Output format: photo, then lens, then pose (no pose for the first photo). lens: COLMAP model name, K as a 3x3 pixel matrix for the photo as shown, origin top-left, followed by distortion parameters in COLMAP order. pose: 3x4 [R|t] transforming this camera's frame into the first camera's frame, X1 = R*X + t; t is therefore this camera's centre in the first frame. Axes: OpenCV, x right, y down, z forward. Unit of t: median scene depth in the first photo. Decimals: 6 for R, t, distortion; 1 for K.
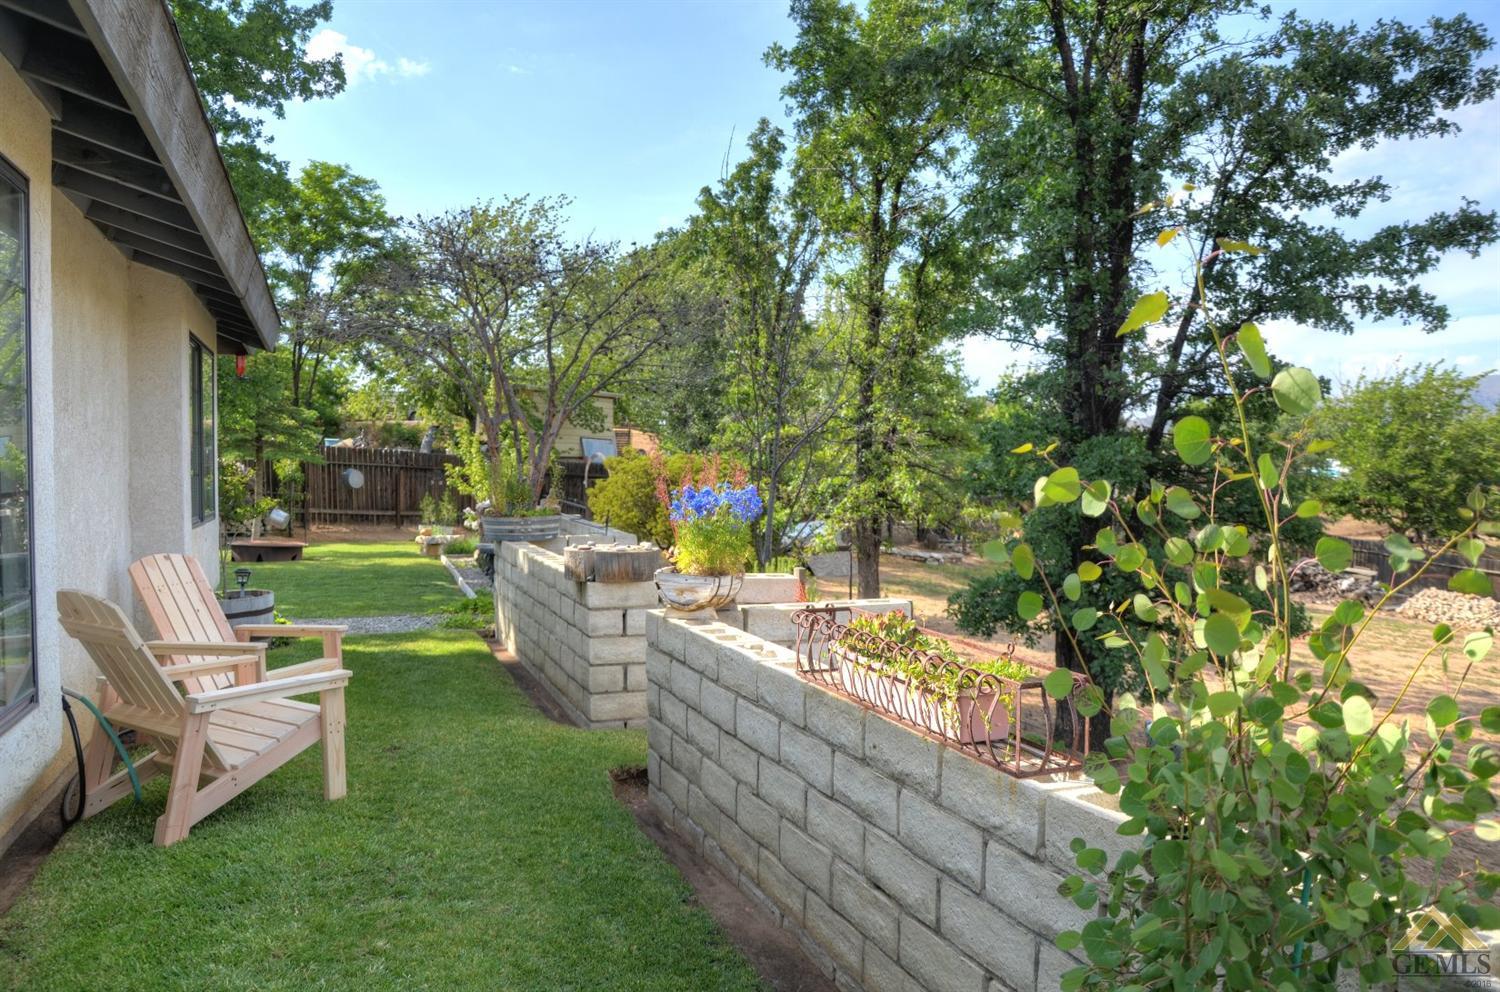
lens RADIAL K [[1176.4, 0, 744.8], [0, 1176.4, 508.8], [0, 0, 1]] dist [-0.154631, 0.123214]
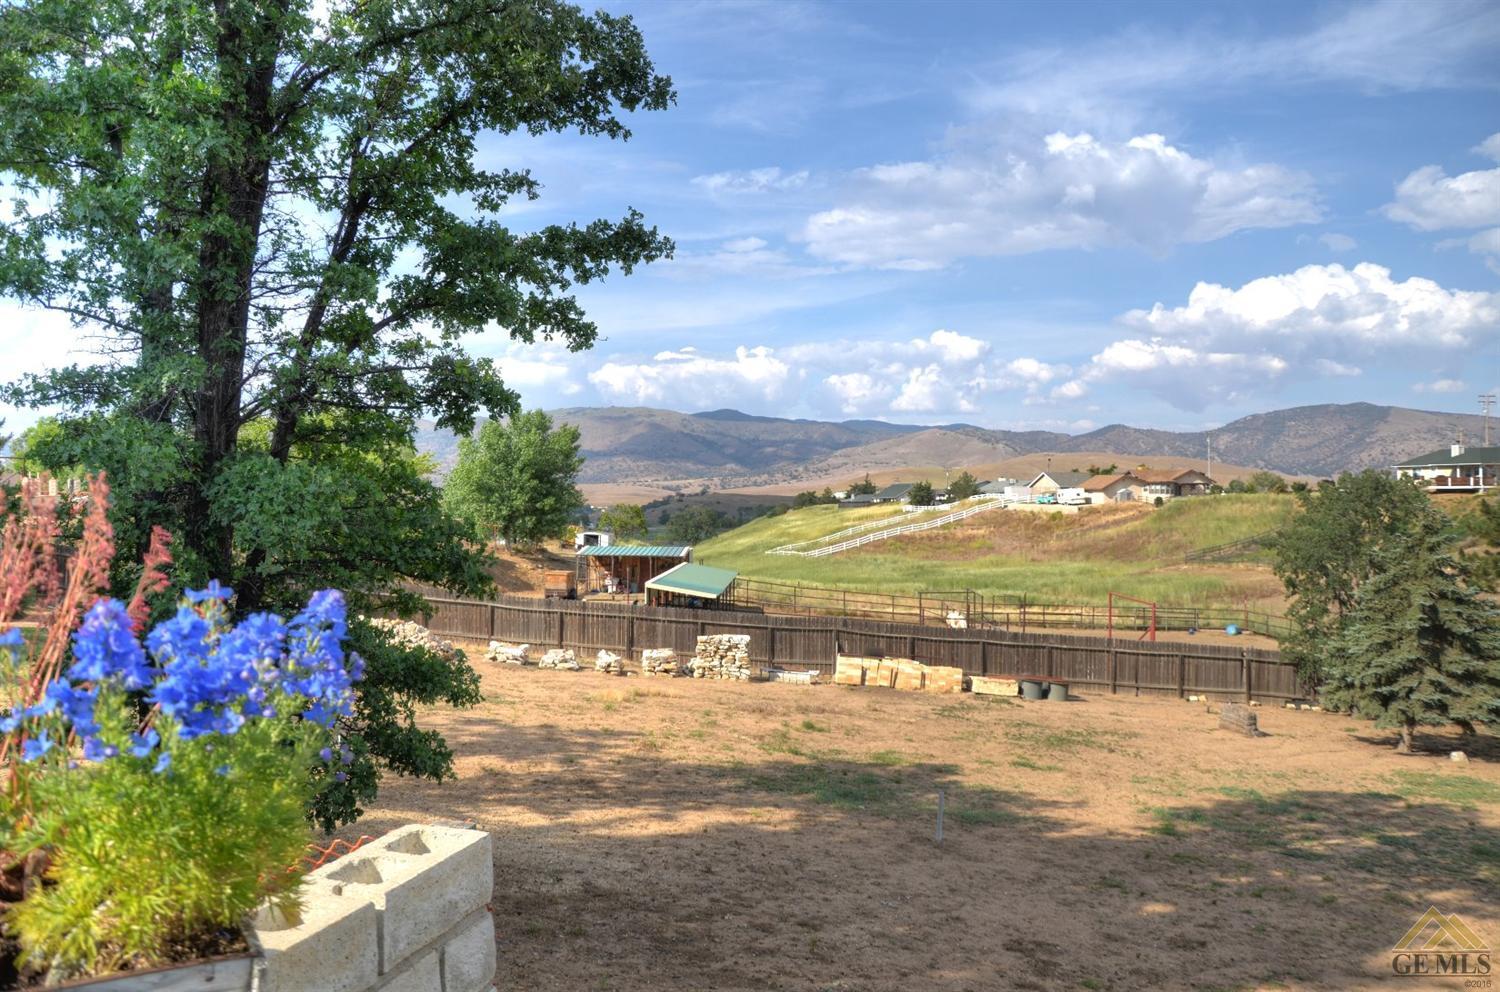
lens RADIAL K [[1176.4, 0, 744.8], [0, 1176.4, 508.8], [0, 0, 1]] dist [-0.154631, 0.123214]
pose [[0.591651, -0.005757, 0.806174, -0.070906], [0.026174, 0.999585, -0.012071, -0.013985], [-0.805769, 0.028242, 0.591556, 0.333204]]
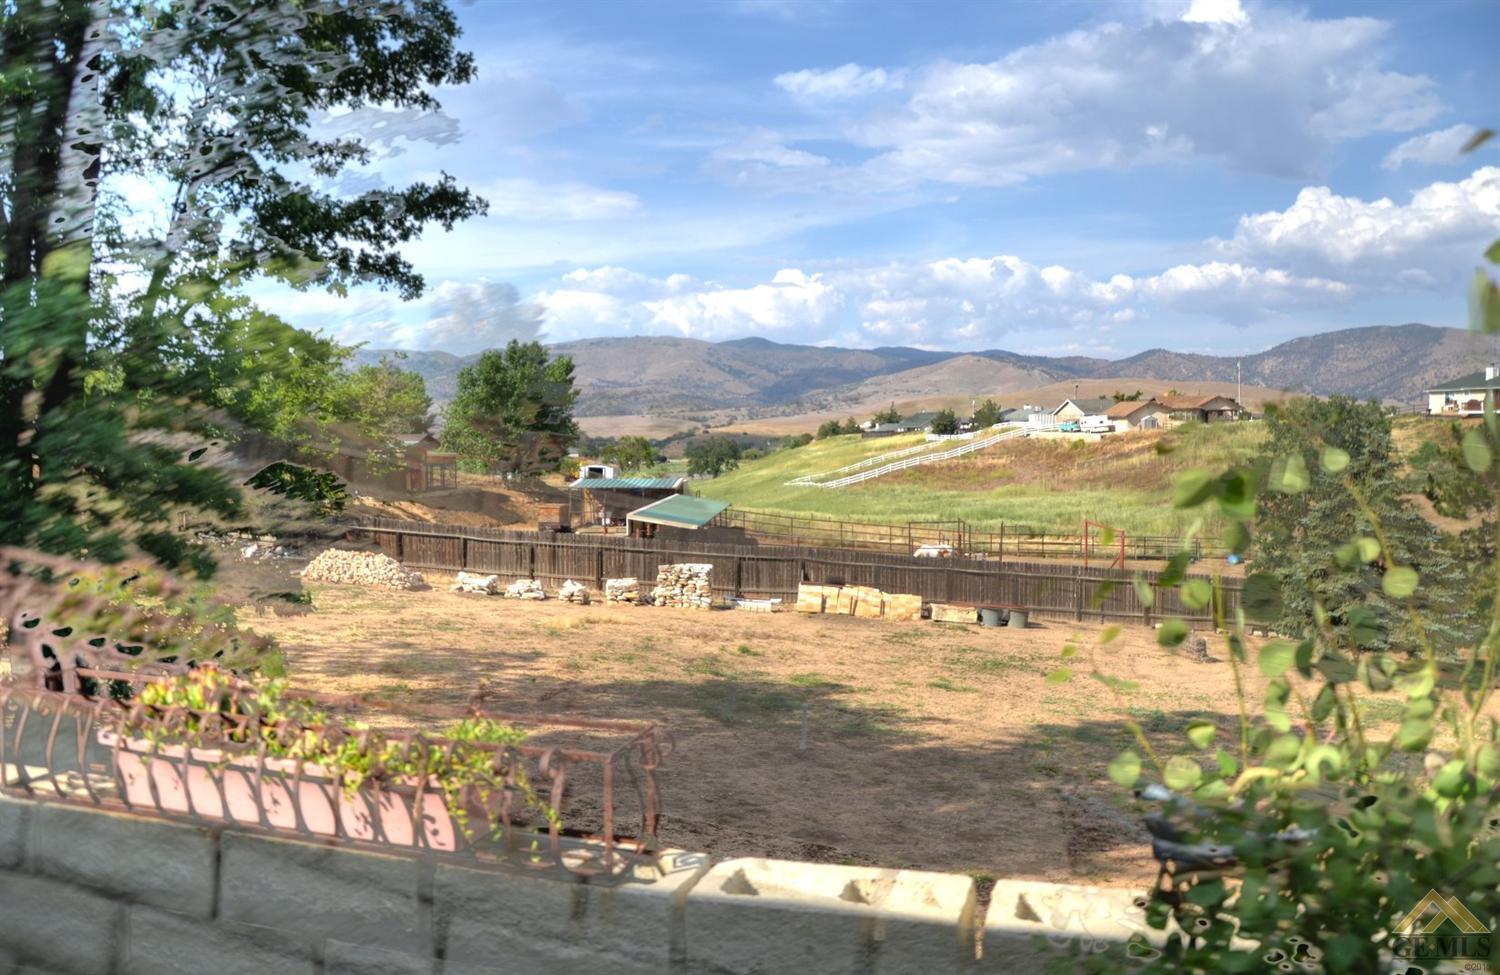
lens RADIAL K [[1203.1, 0, 733.5], [0, 1203.1, 483.1], [0, 0, 1]] dist [-0.105414, 0.012766]
pose [[0.614759, -0.040099, 0.787695, -0.061028], [0.035763, 0.999097, 0.022950, -0.006121], [-0.787903, 0.014061, 0.615638, 0.110261]]
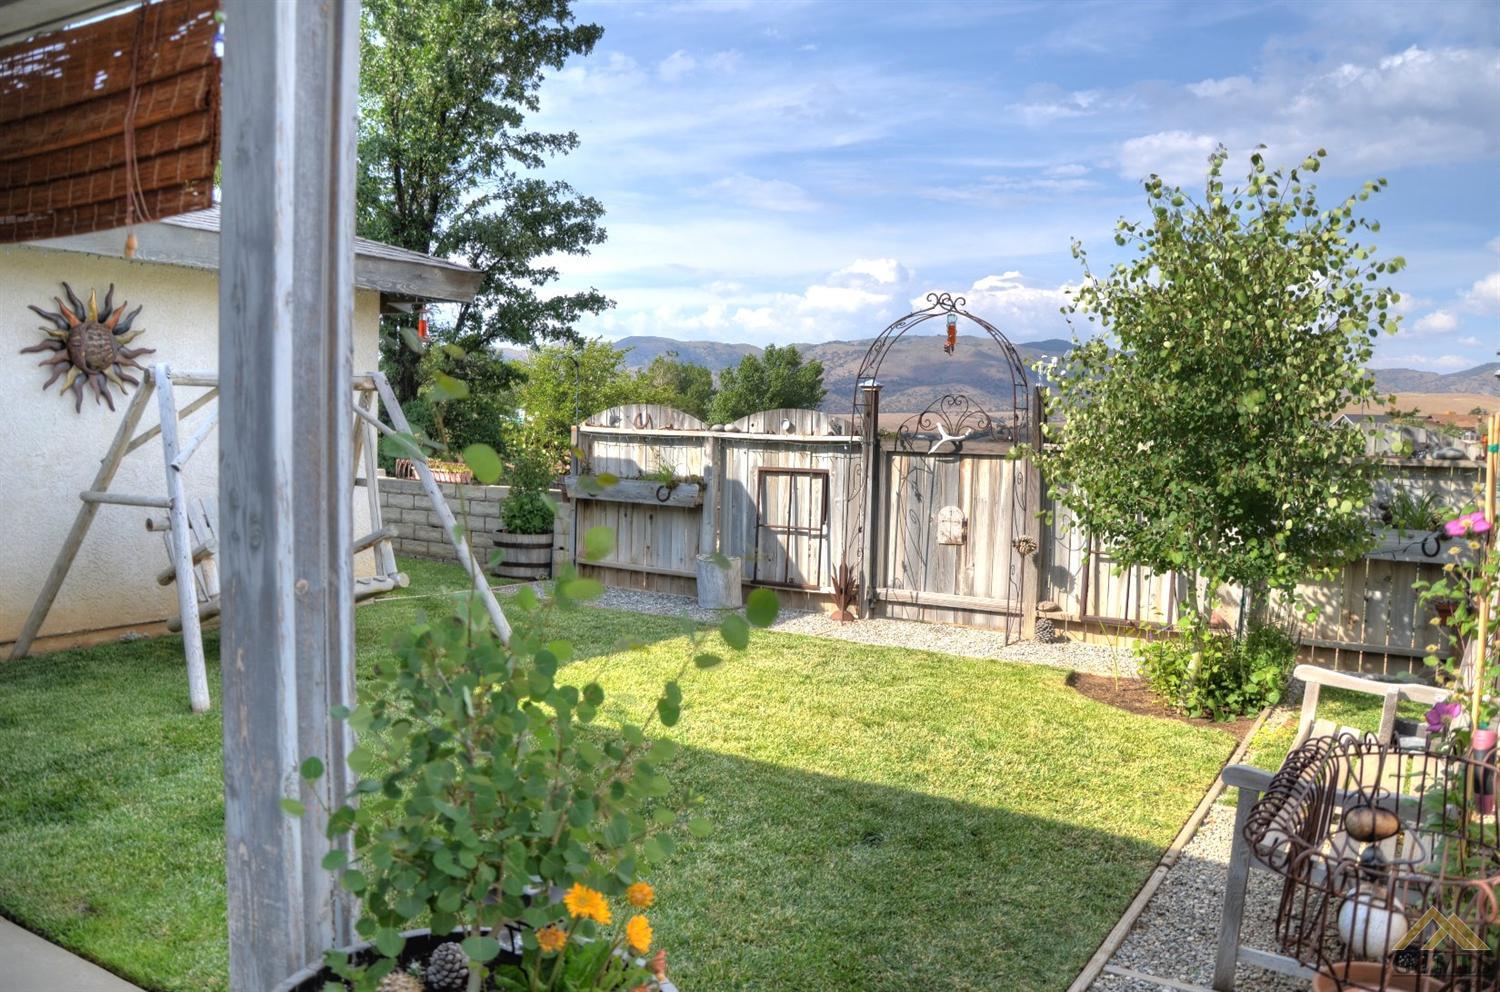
lens RADIAL K [[1186.5, 0, 743.8], [0, 1186.5, 505.5], [0, 0, 1]] dist [-0.152342, 0.121508]
pose [[0.785196, -0.021597, 0.618871, -0.425712], [-0.005805, 0.999091, 0.042230, 0.022288], [-0.619220, -0.036752, 0.784357, -0.776594]]
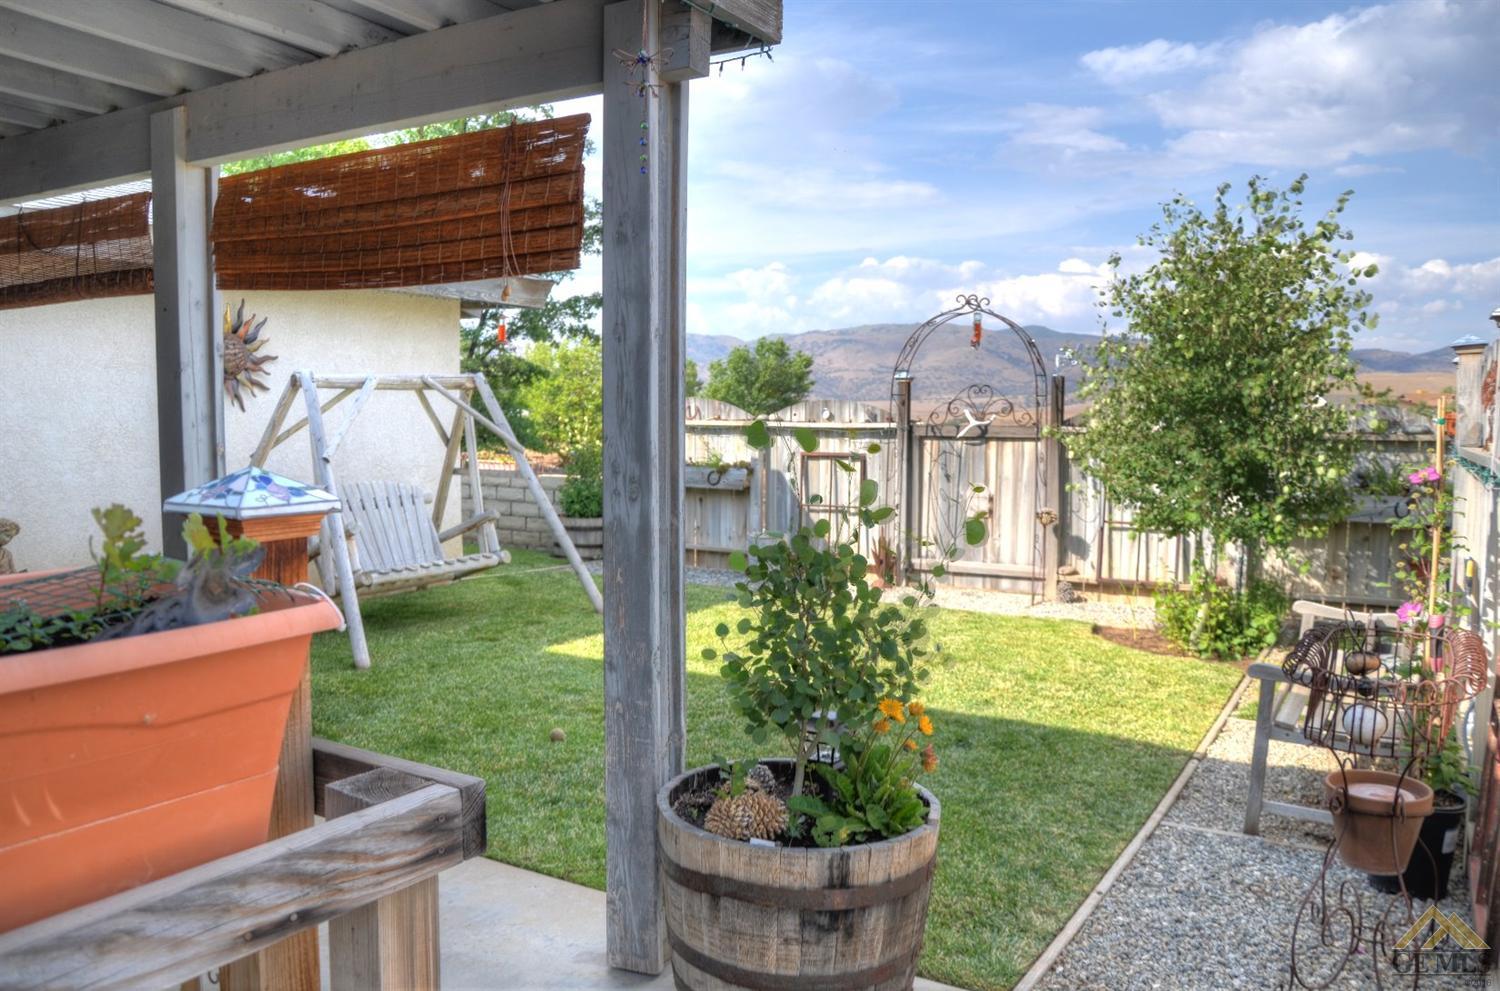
lens RADIAL K [[1176.4, 0, 744.8], [0, 1176.4, 508.3], [0, 0, 1]] dist [-0.154631, 0.123214]
pose [[0.775759, -0.043355, 0.629538, -0.515929], [0.012540, 0.998499, 0.053312, 0.024567], [-0.630905, -0.033463, 0.775138, -0.812370]]
